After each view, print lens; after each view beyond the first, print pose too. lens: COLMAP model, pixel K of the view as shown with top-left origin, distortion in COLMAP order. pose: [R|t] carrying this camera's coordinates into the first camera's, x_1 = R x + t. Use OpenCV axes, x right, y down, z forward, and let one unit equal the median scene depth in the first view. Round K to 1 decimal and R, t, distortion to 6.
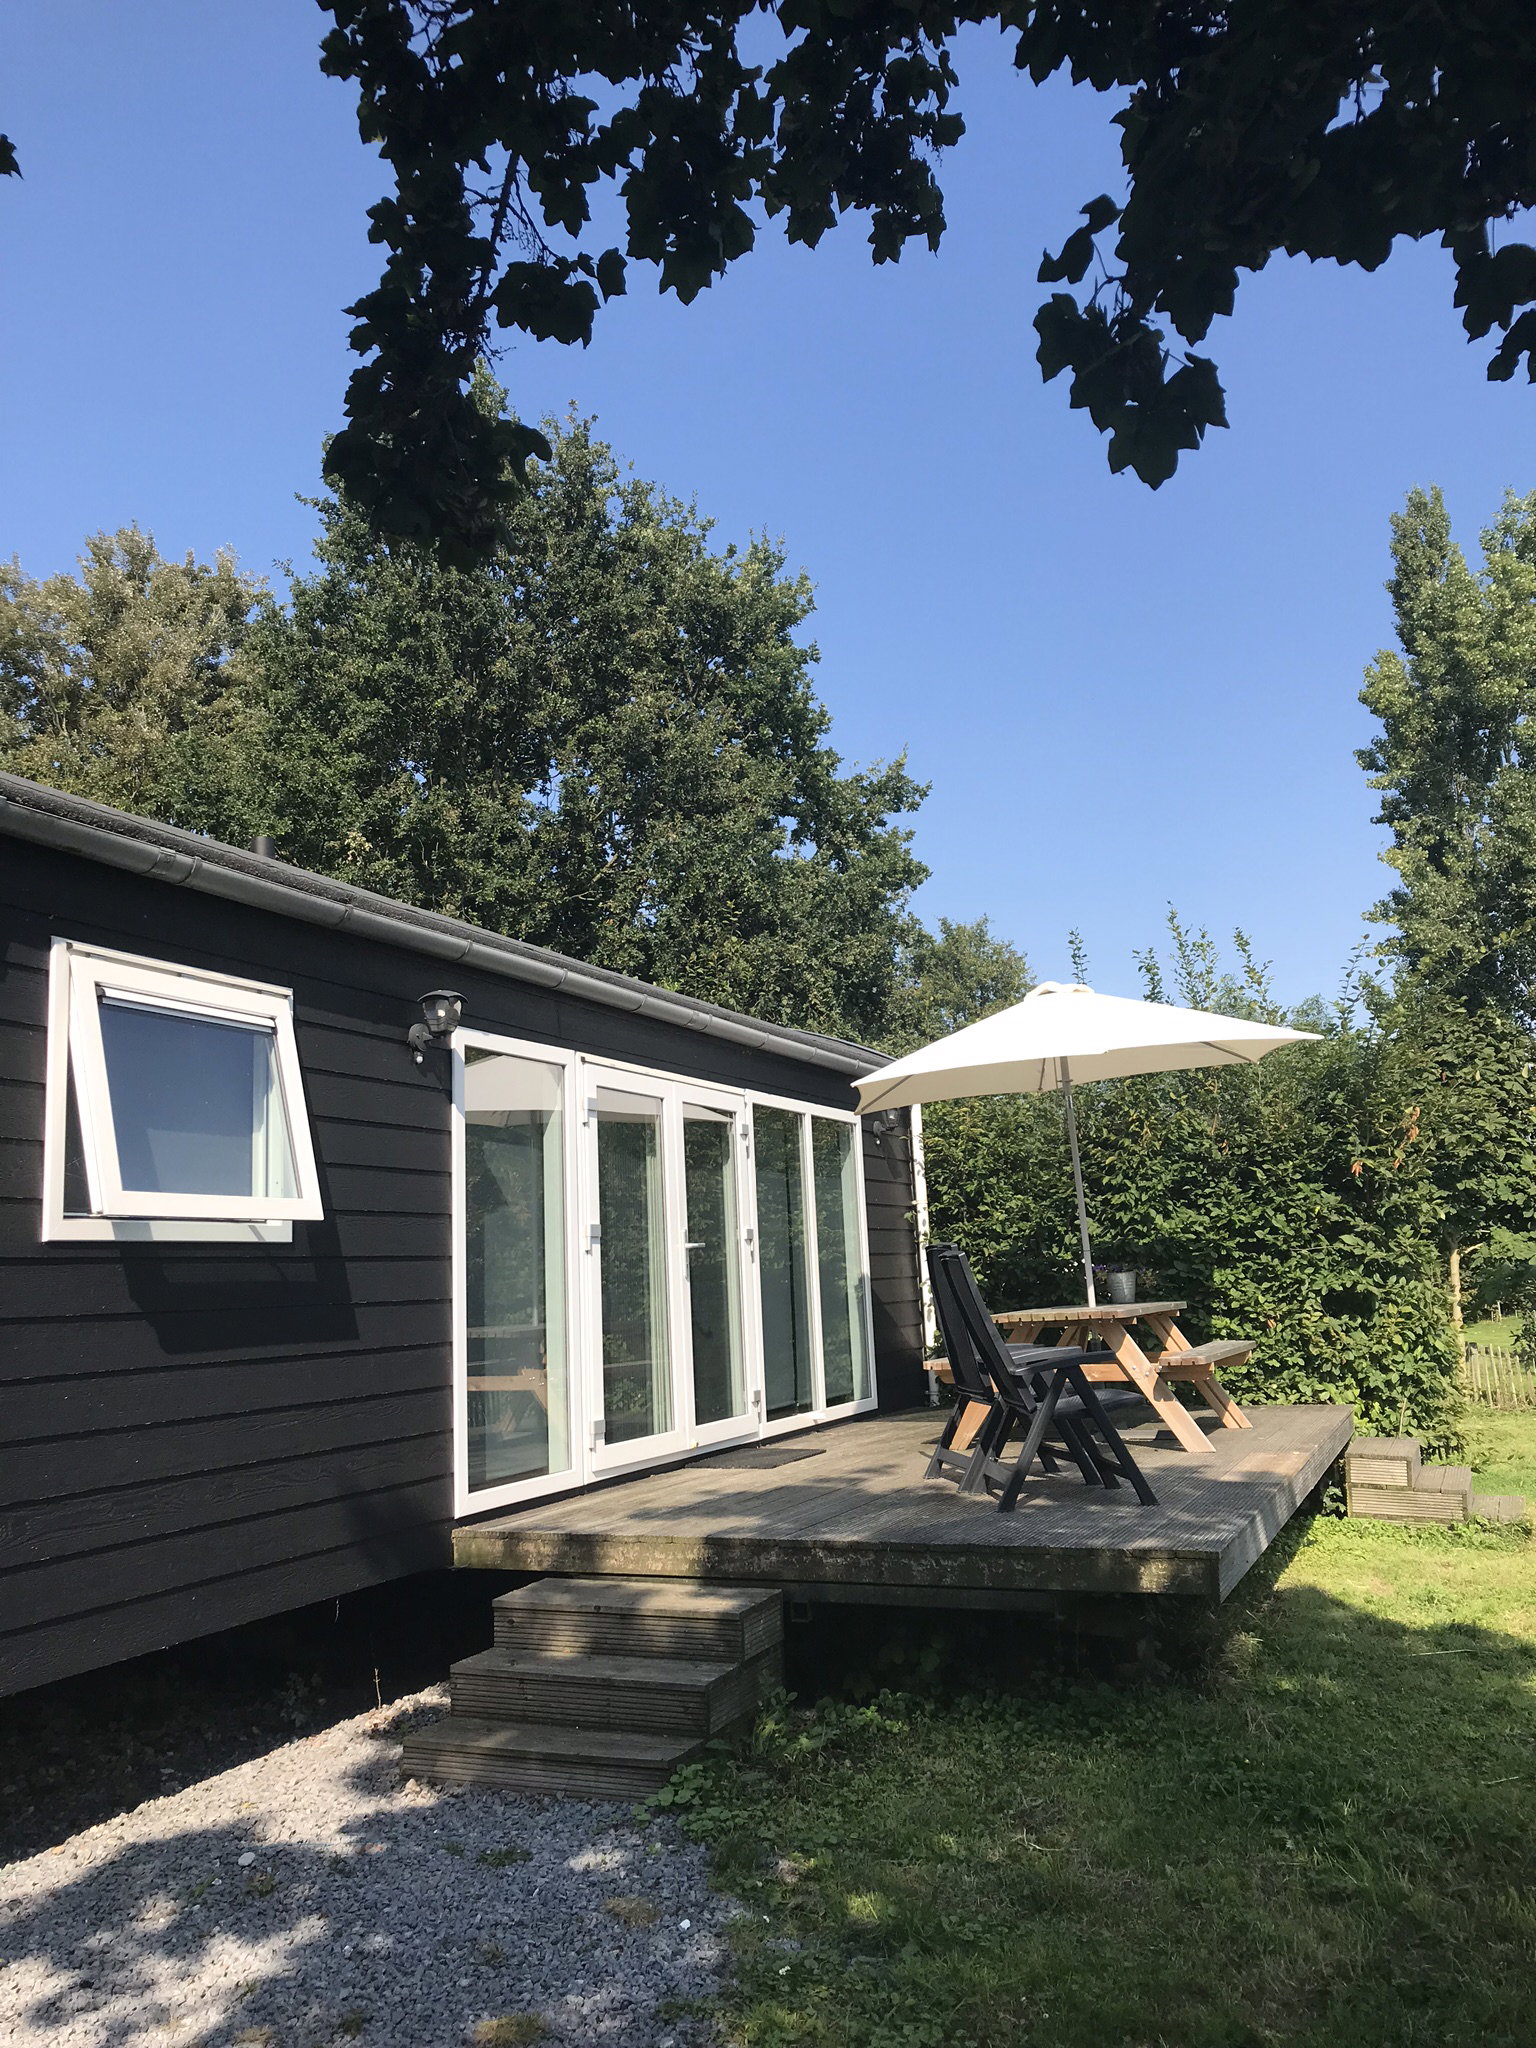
lens RADIAL K [[1645.2, 0, 763.0], [0, 1645.2, 1033.2], [0, 0, 1]] dist [0.040838, -0.057281]
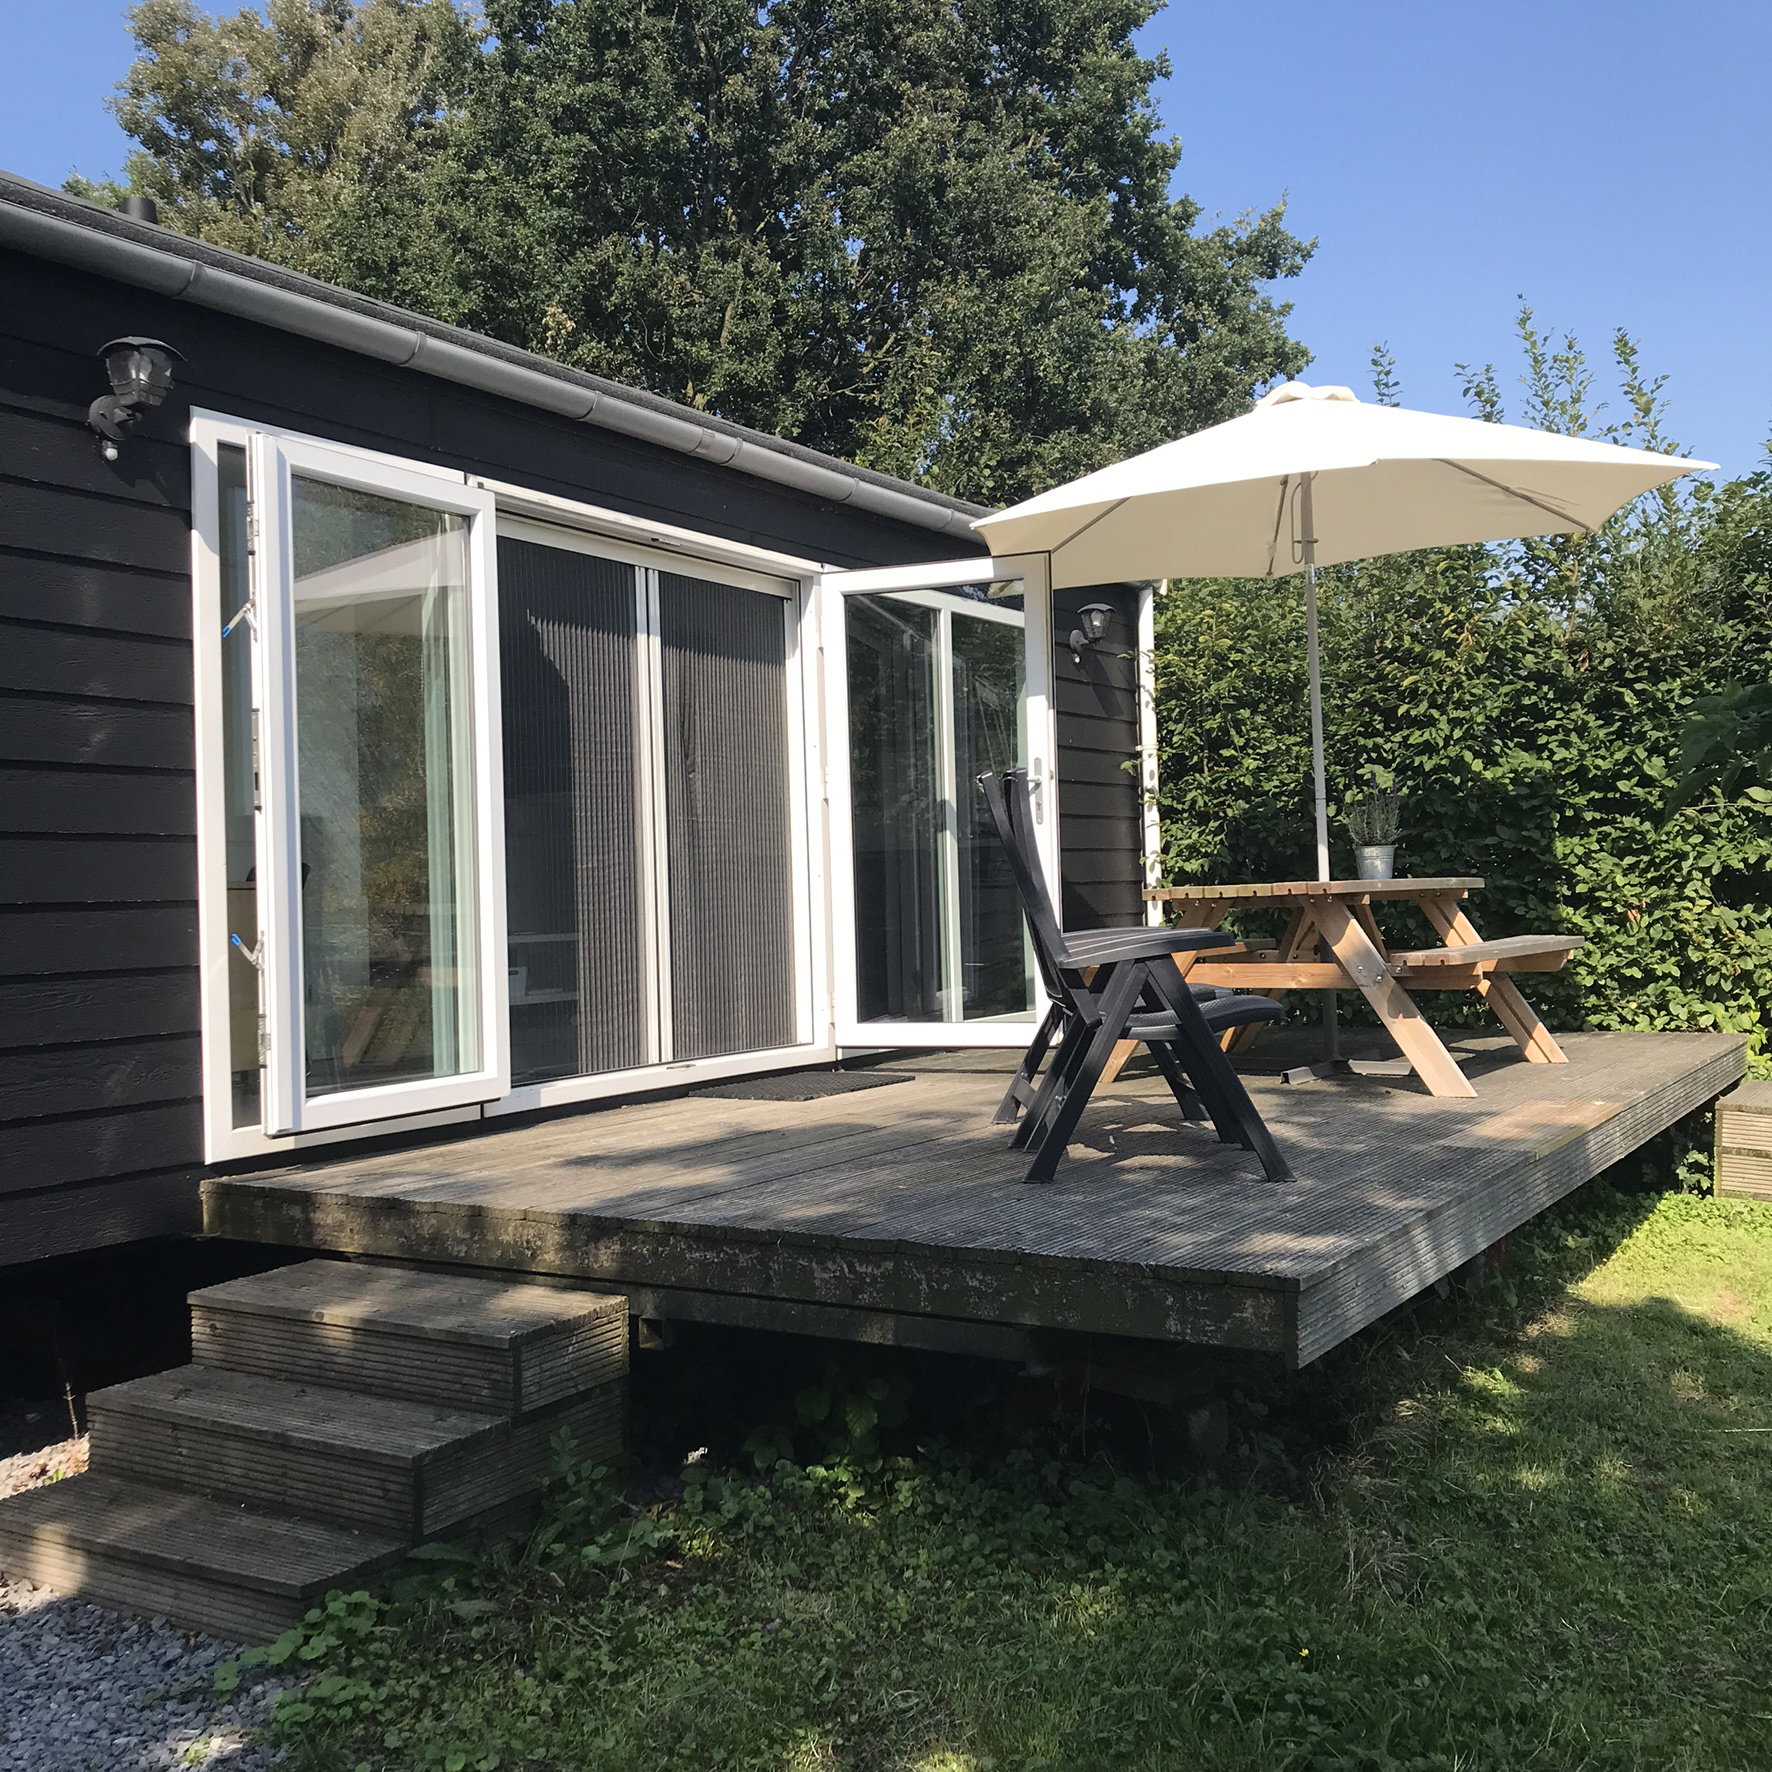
lens RADIAL K [[1922.8, 0, 886.8], [0, 1922.8, 871.7], [0, 0, 1]] dist [0.017838, 0.000000]
pose [[0.990660, 0.012823, -0.135753, 0.100859], [0.006777, 0.989708, 0.142941, 0.038228], [0.136189, -0.142526, 0.980377, 0.164393]]
